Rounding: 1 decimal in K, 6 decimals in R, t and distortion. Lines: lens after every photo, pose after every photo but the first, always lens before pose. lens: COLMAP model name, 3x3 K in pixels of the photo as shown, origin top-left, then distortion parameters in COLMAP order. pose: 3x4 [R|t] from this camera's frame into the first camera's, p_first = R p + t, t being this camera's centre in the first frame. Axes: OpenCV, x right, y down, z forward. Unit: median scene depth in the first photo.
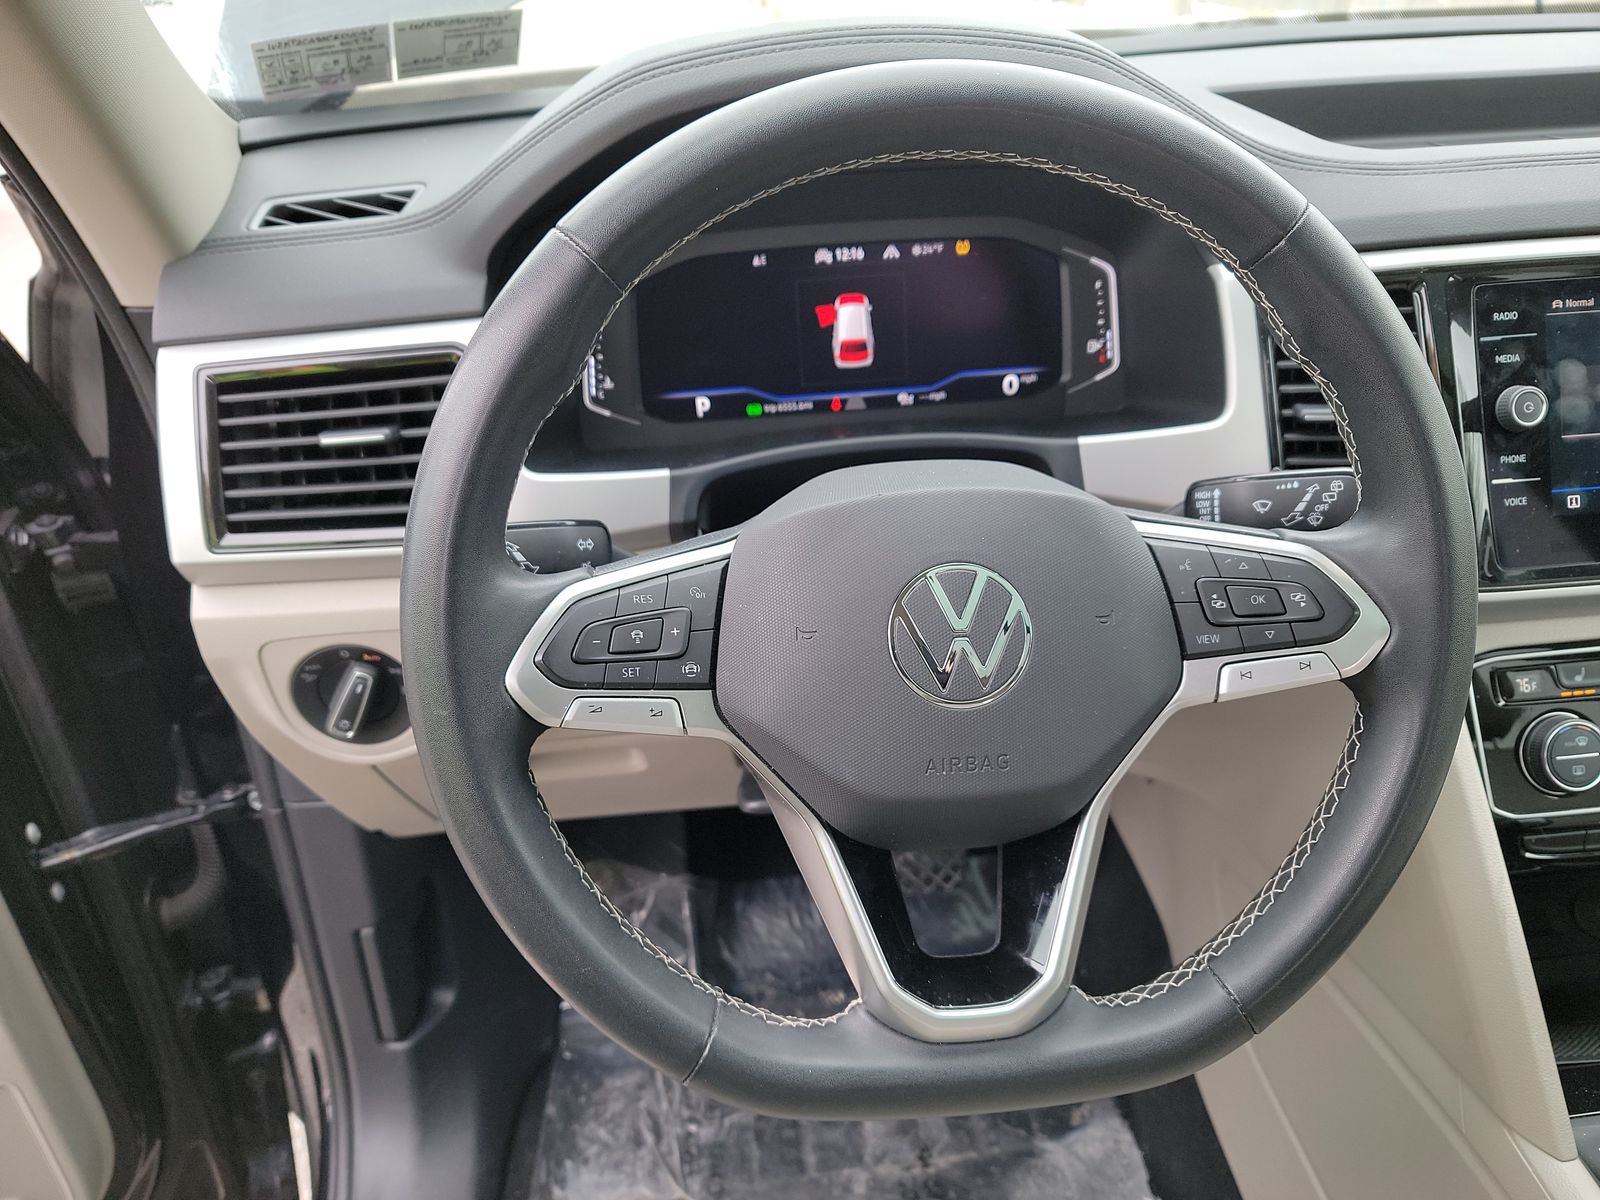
lens RADIAL K [[1086.7, 0, 800.0], [0, 1086.7, 600.0], [0, 0, 1]] dist [0.055381, -0.094976]
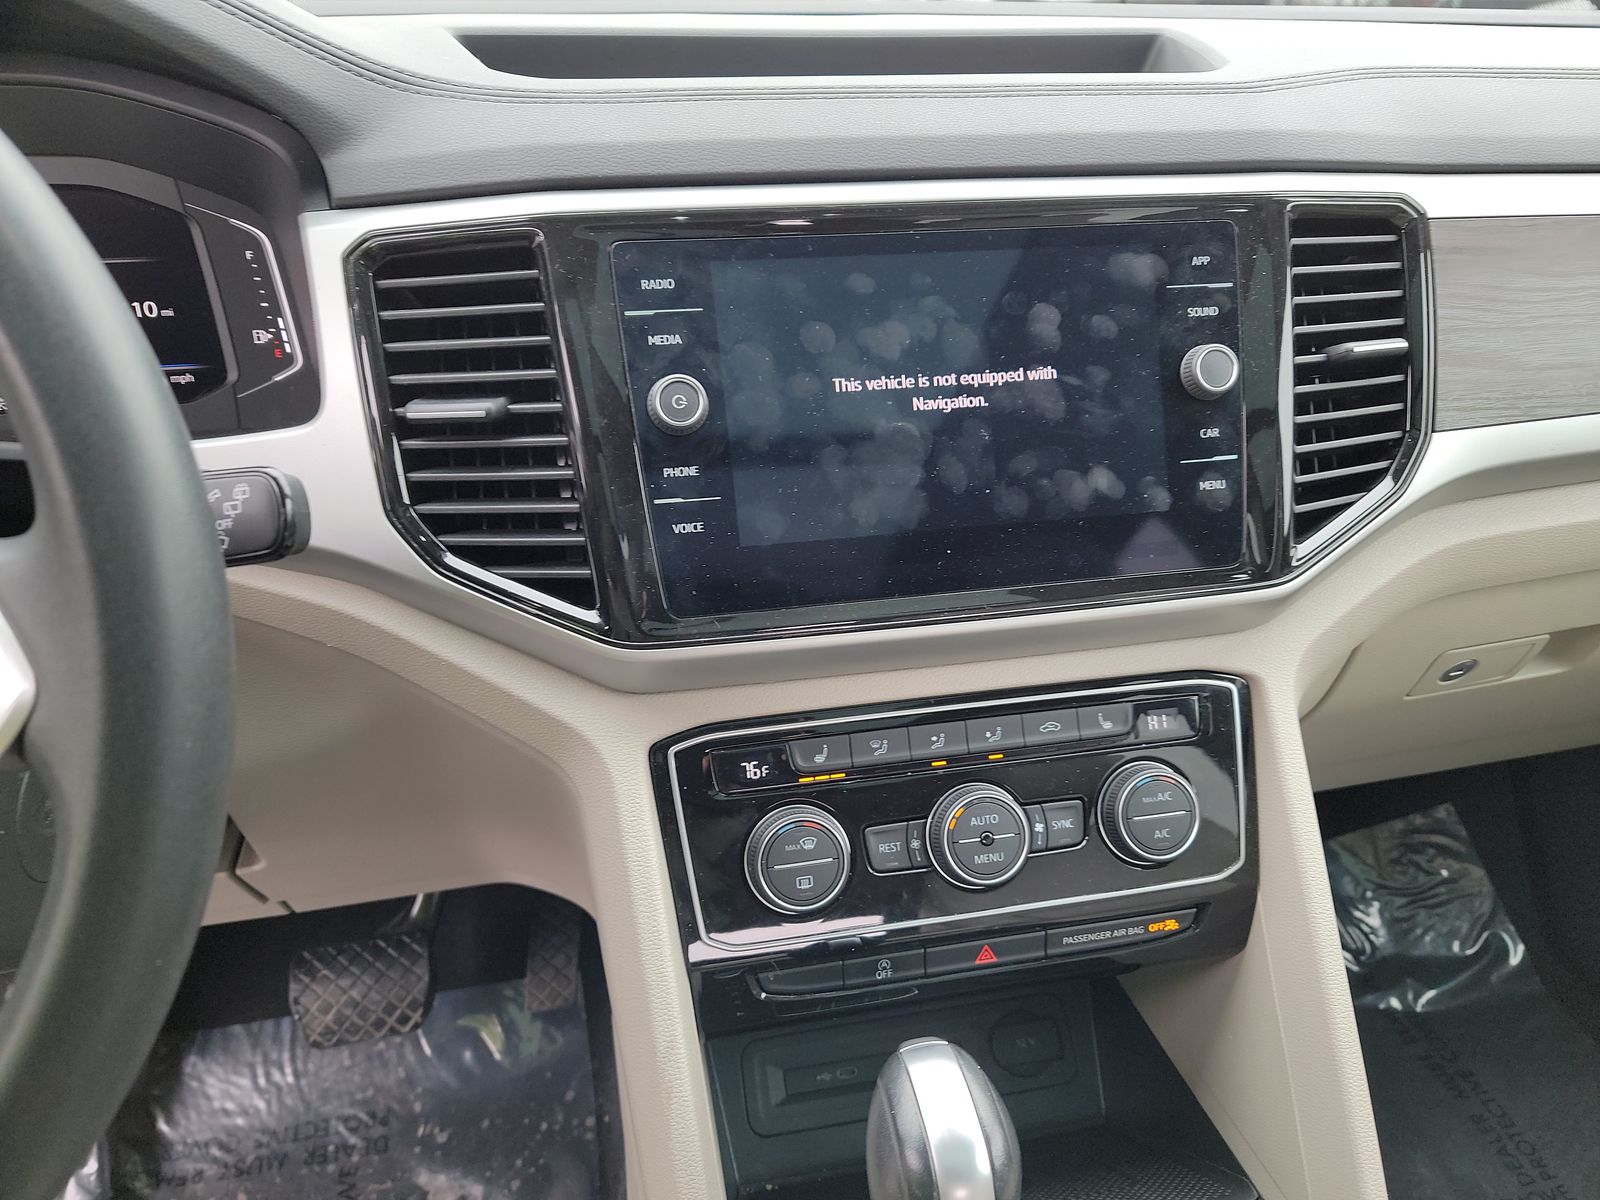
lens RADIAL K [[1086.7, 0, 800.0], [0, 1086.7, 600.0], [0, 0, 1]] dist [0.055381, -0.094976]
pose [[0.989782, -0.012812, 0.142009, 0.522526], [0.023243, 0.997131, -0.072041, 0.013456], [-0.140679, 0.074606, 0.987240, 0.207810]]
